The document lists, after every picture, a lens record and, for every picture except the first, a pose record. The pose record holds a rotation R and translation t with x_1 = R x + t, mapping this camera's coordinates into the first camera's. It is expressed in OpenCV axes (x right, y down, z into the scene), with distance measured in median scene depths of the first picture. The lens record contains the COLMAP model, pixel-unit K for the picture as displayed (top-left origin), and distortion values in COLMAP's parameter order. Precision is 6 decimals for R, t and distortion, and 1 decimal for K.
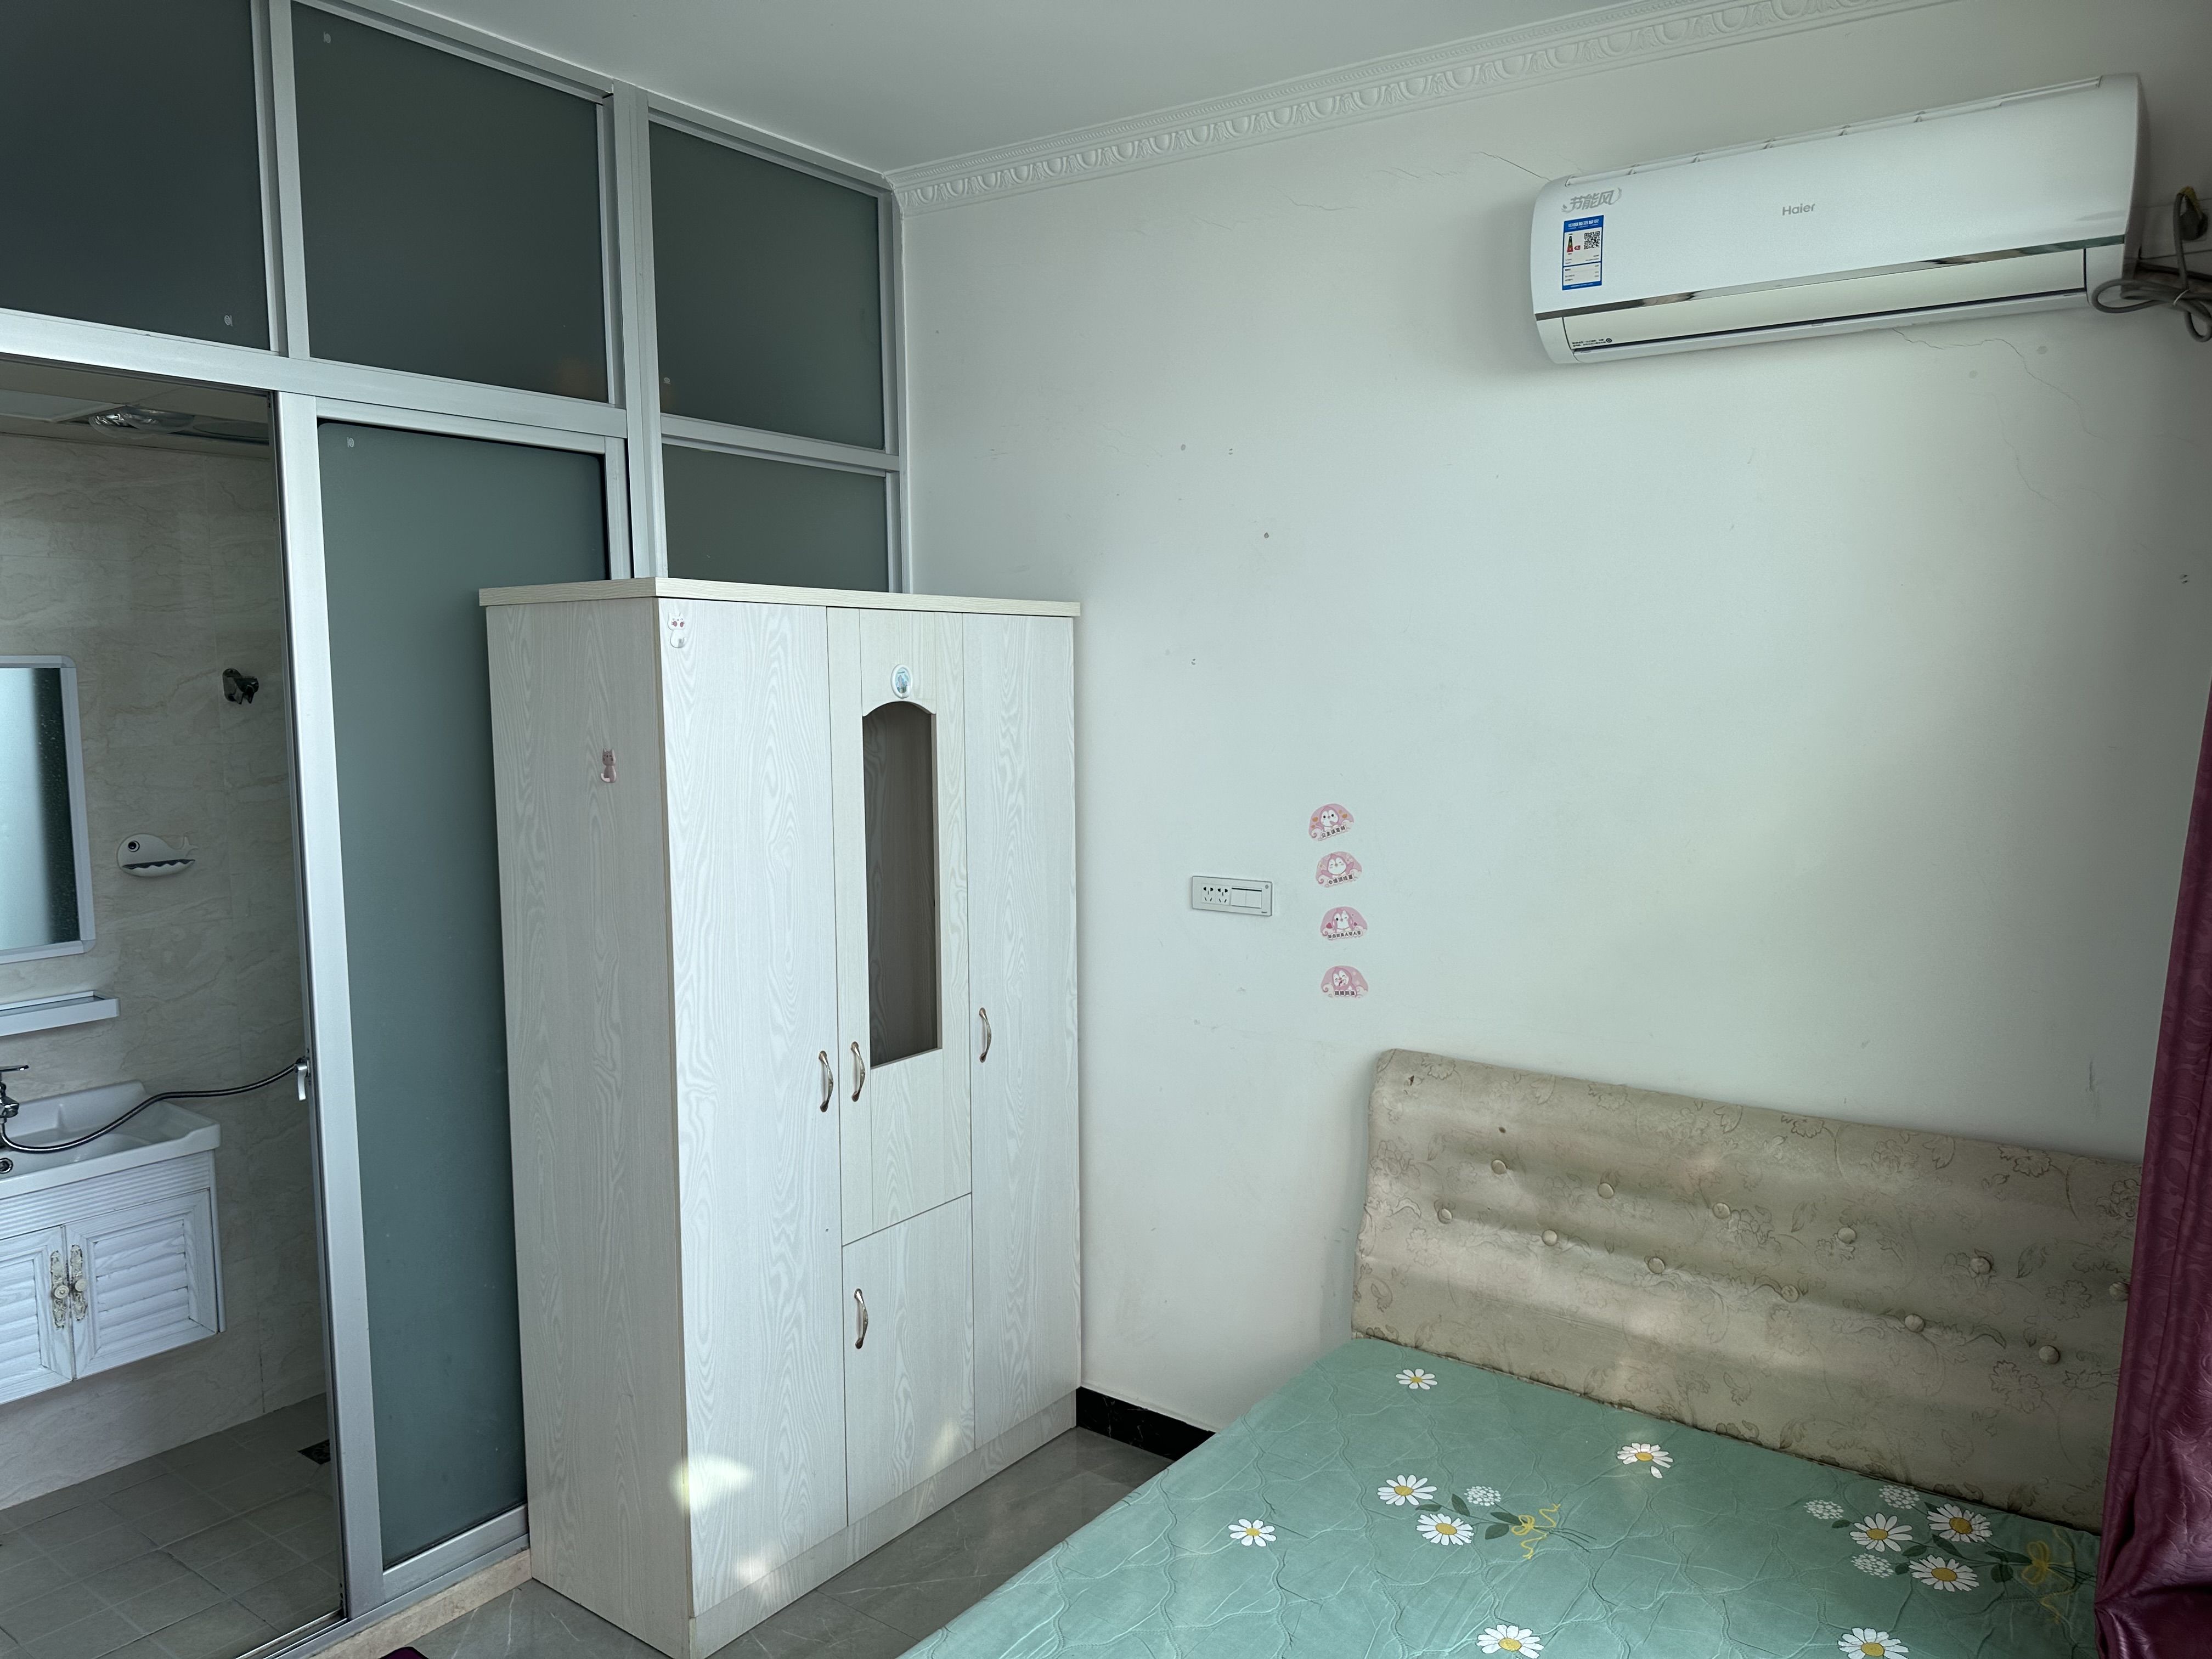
lens RADIAL K [[1548.0, 0, 1108.7], [0, 1548.0, 825.0], [0, 0, 1]] dist [-0.006398, -0.016741]
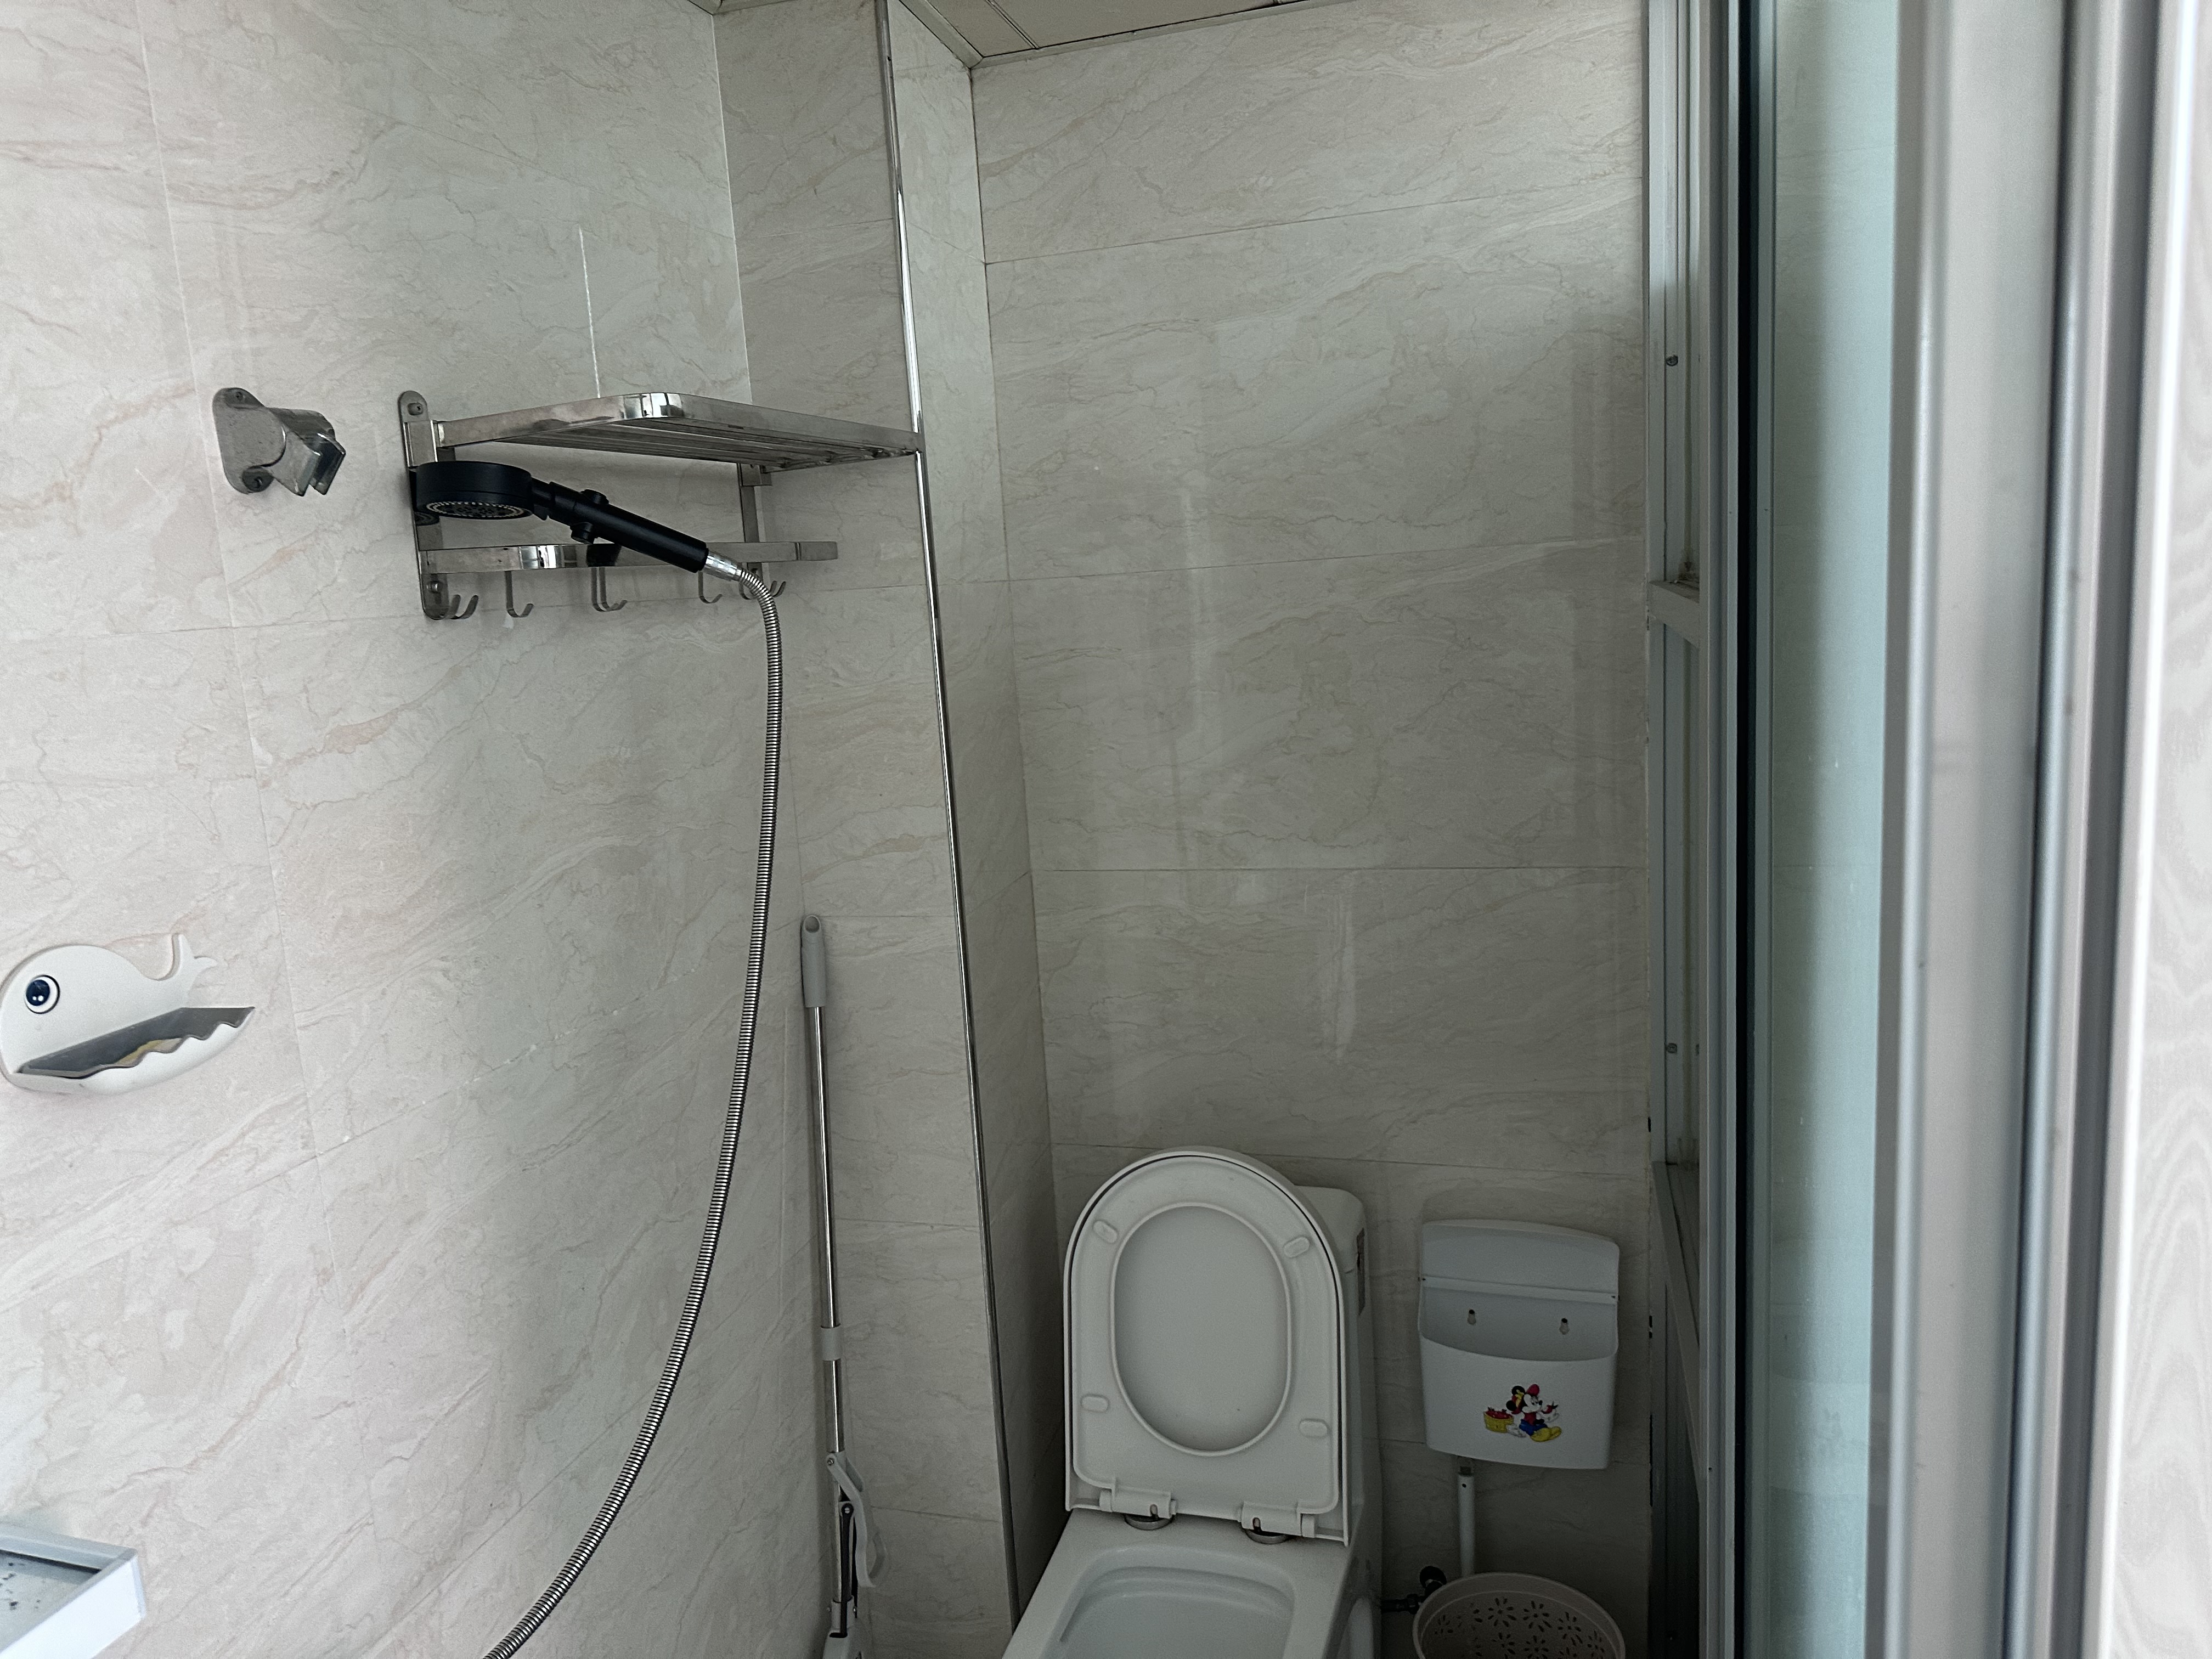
lens RADIAL K [[1548.0, 0, 1105.1], [0, 1548.0, 835.2], [0, 0, 1]] dist [-0.006398, -0.016741]
pose [[0.935327, -0.109919, 0.336275, -0.521168], [0.089216, 0.993073, 0.076458, -0.018650], [-0.342350, -0.041512, 0.938655, 0.642813]]
